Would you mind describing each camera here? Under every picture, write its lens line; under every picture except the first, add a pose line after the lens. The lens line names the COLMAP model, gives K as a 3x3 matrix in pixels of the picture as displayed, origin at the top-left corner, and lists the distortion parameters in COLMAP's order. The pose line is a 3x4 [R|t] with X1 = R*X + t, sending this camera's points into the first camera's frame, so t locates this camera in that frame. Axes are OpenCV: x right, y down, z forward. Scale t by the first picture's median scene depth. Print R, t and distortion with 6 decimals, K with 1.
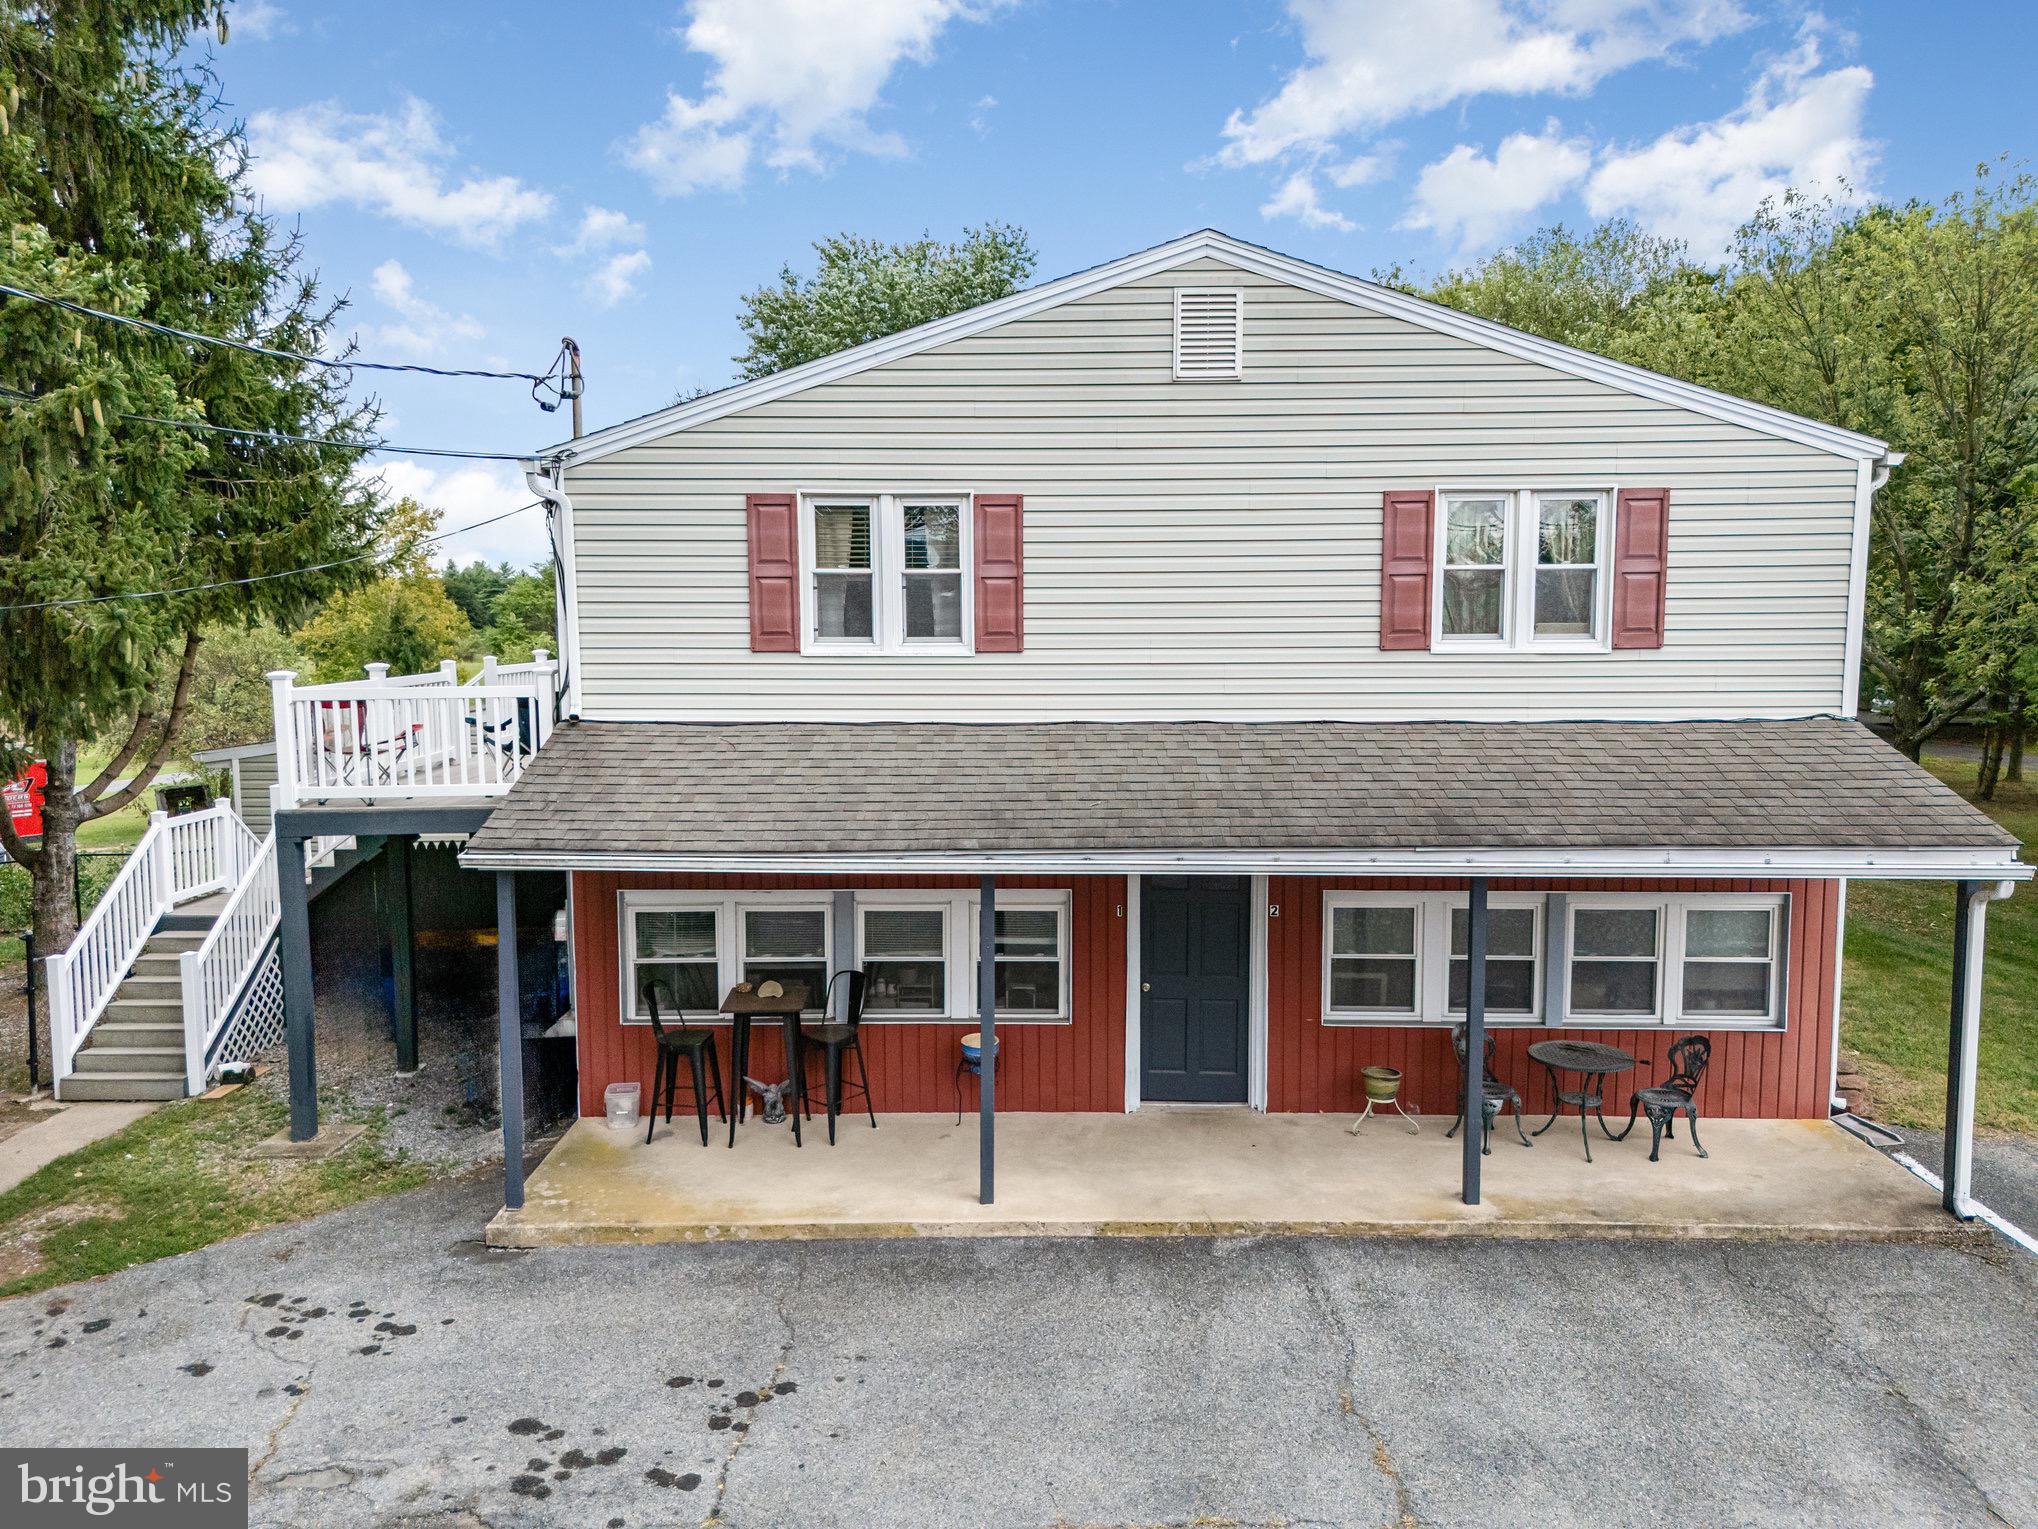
lens RADIAL K [[1502.8, 0, 1019.0], [0, 1502.8, 764.5], [0, 0, 1]] dist [0.107131, -0.063710]
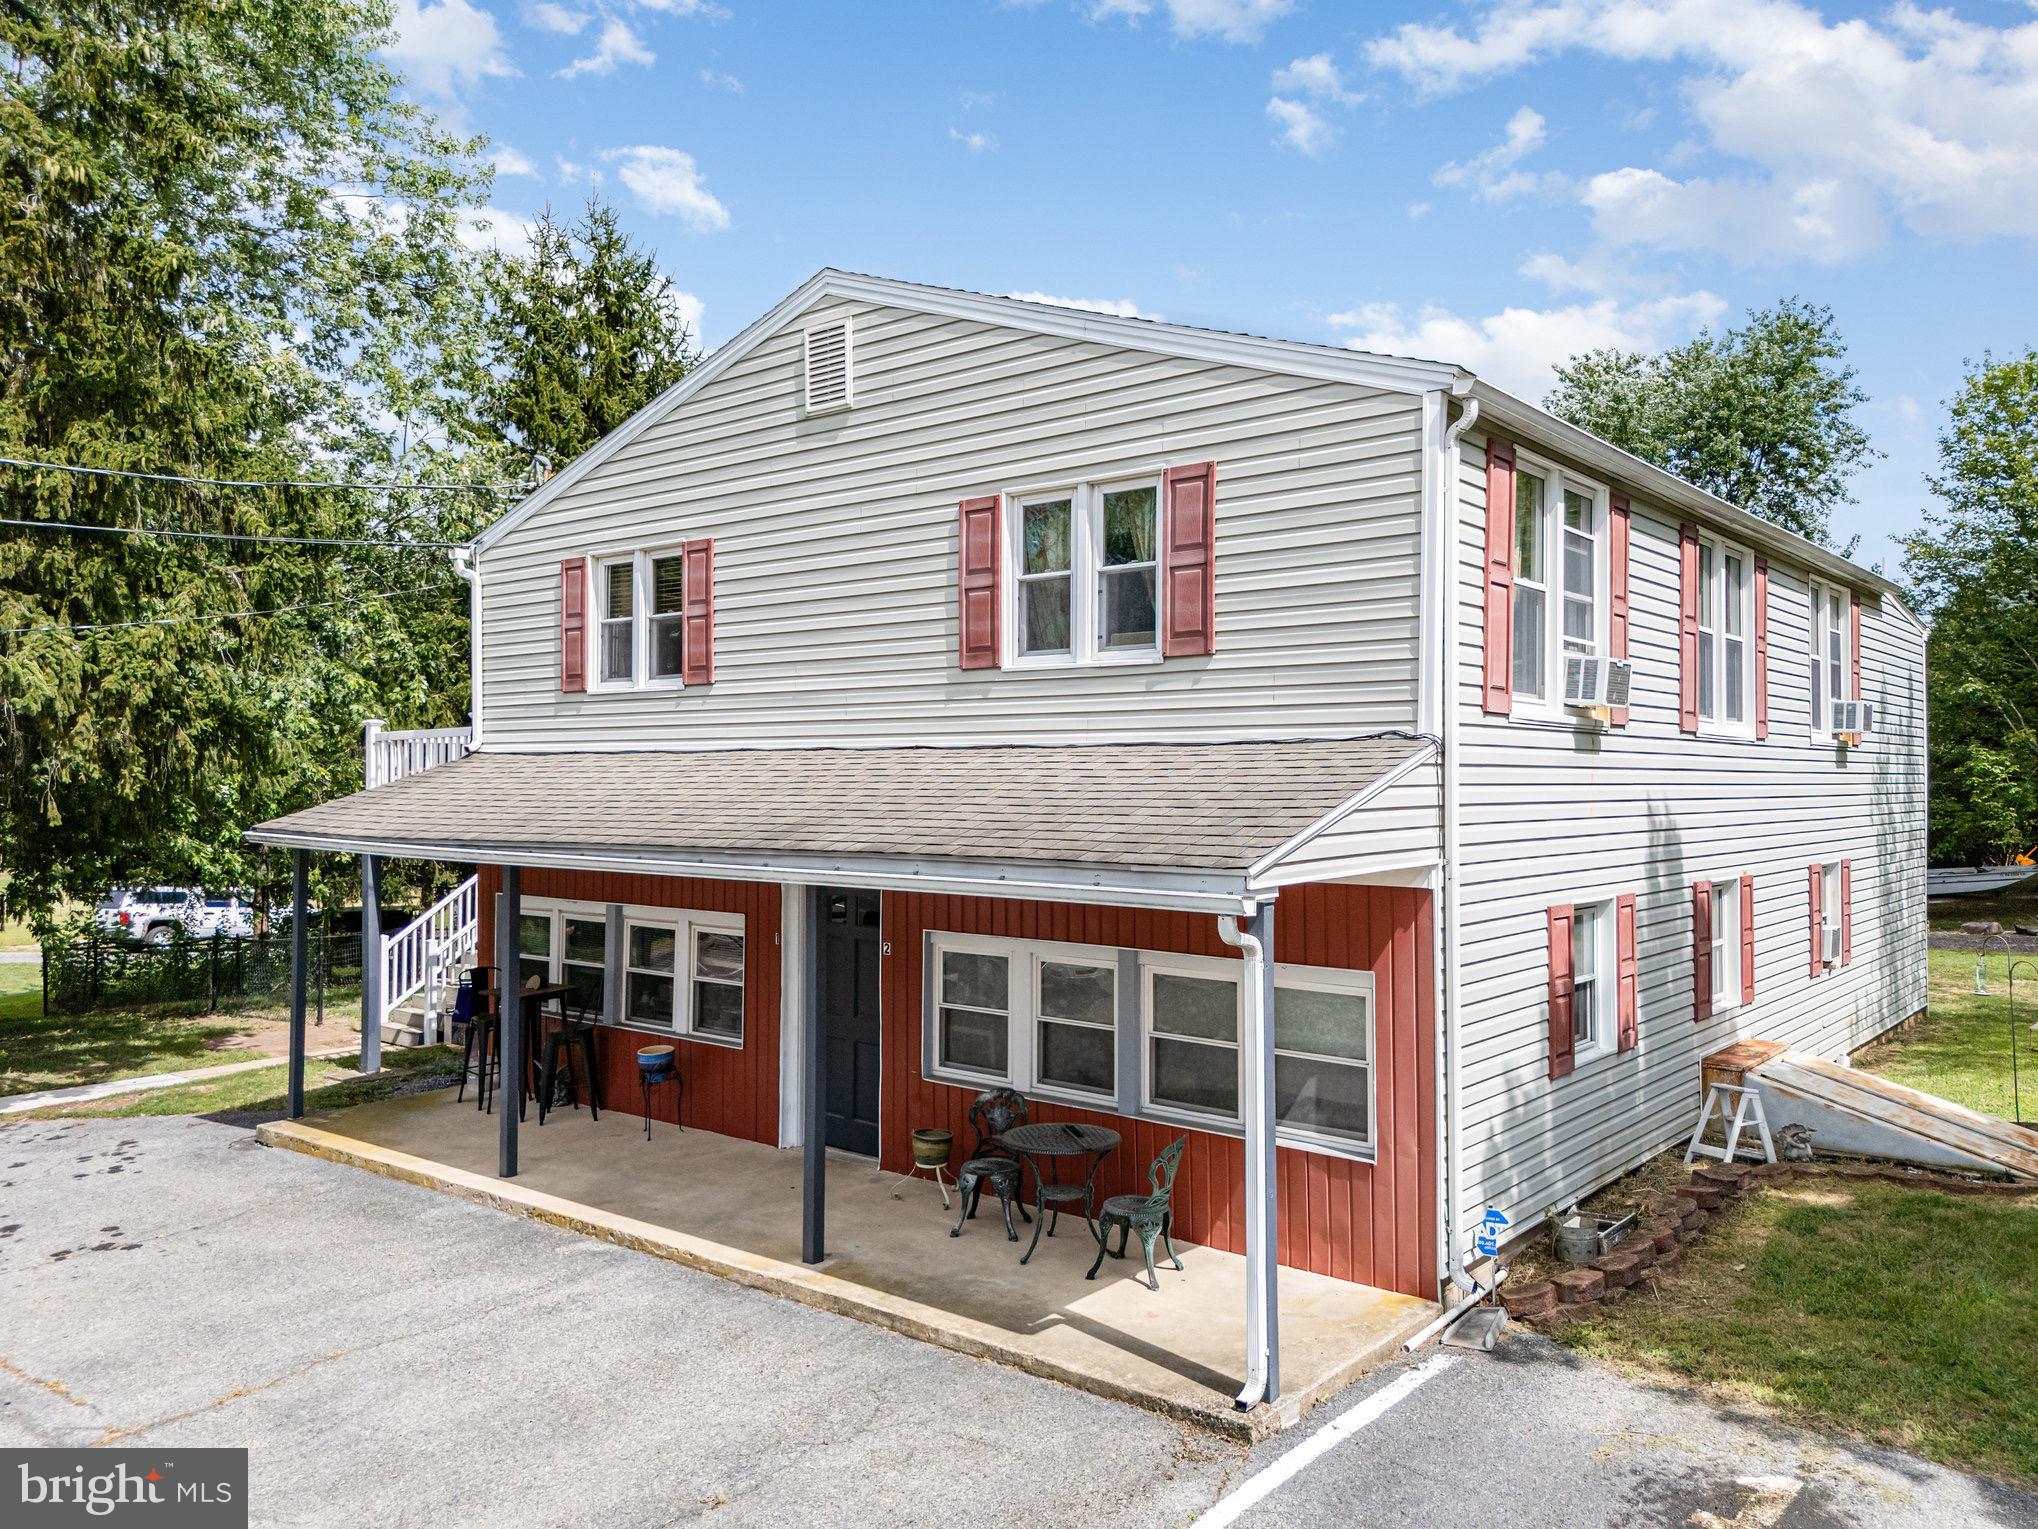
lens RADIAL K [[1502.8, 0, 1019.0], [0, 1502.8, 764.5], [0, 0, 1]] dist [0.107131, -0.063710]
pose [[0.779032, 0.000183, -0.626984, 0.855846], [-0.071228, 0.993552, -0.088211, 0.061402], [0.622925, 0.113378, 0.774021, 0.319426]]
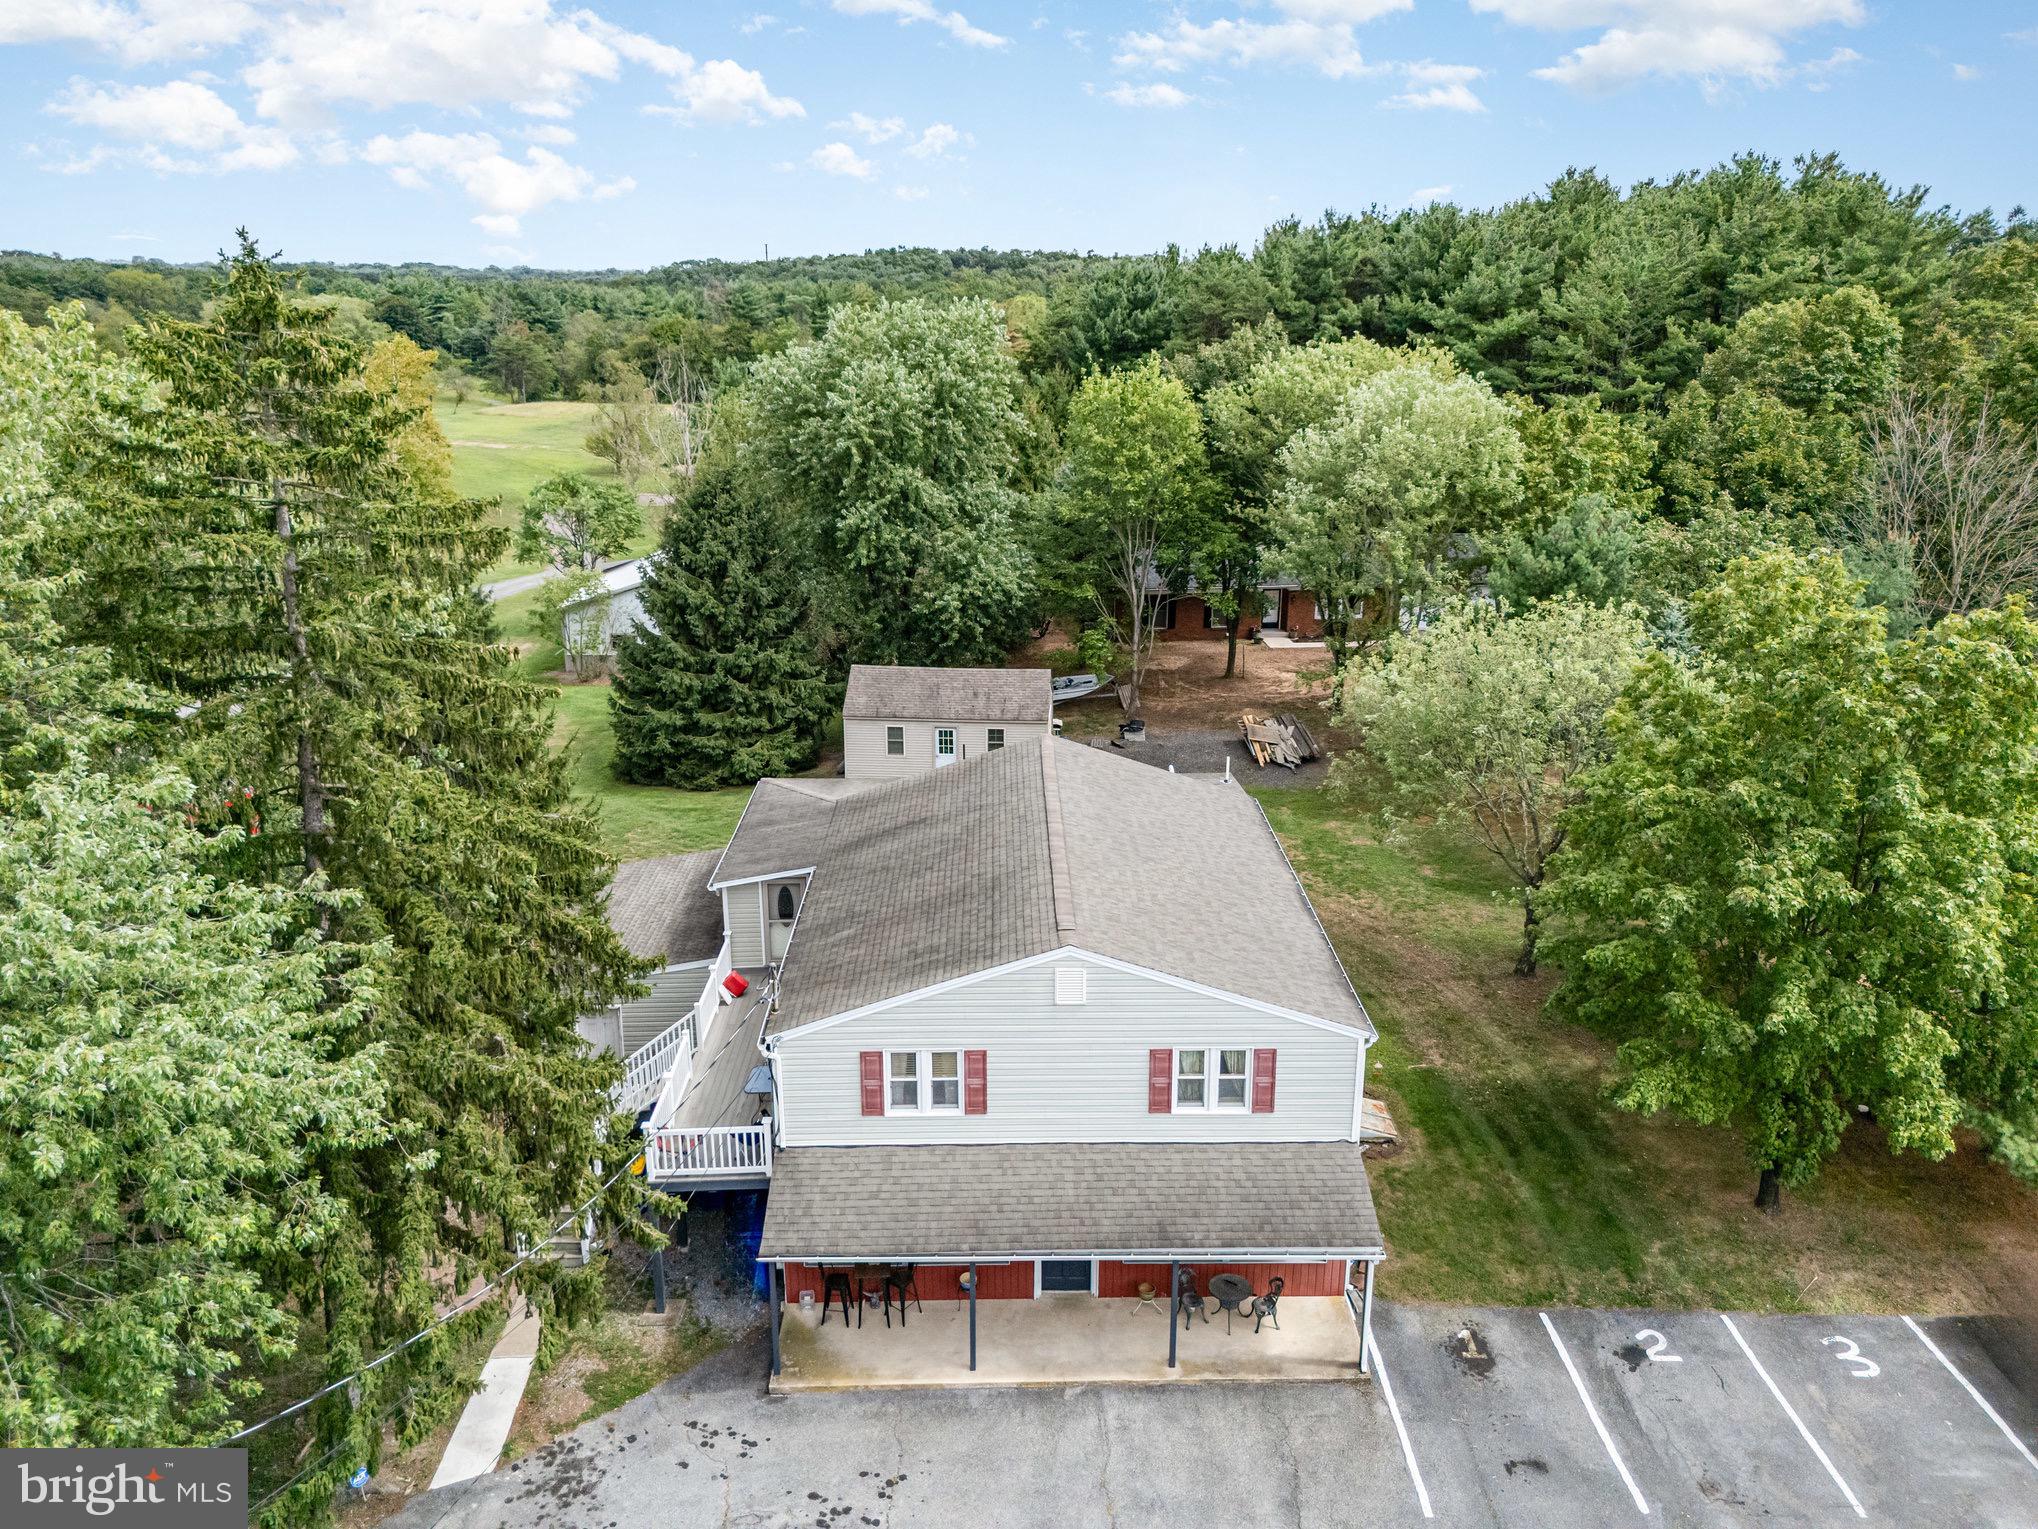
lens RADIAL K [[1508.9, 0, 1020.5], [0, 1508.9, 765.0], [0, 0, 1]] dist [0.107676, -0.070180]
pose [[0.999655, -0.007182, 0.025284, -0.000653], [0.001595, 0.976747, 0.214389, -1.057399], [-0.026236, -0.214275, 0.976421, -1.058516]]
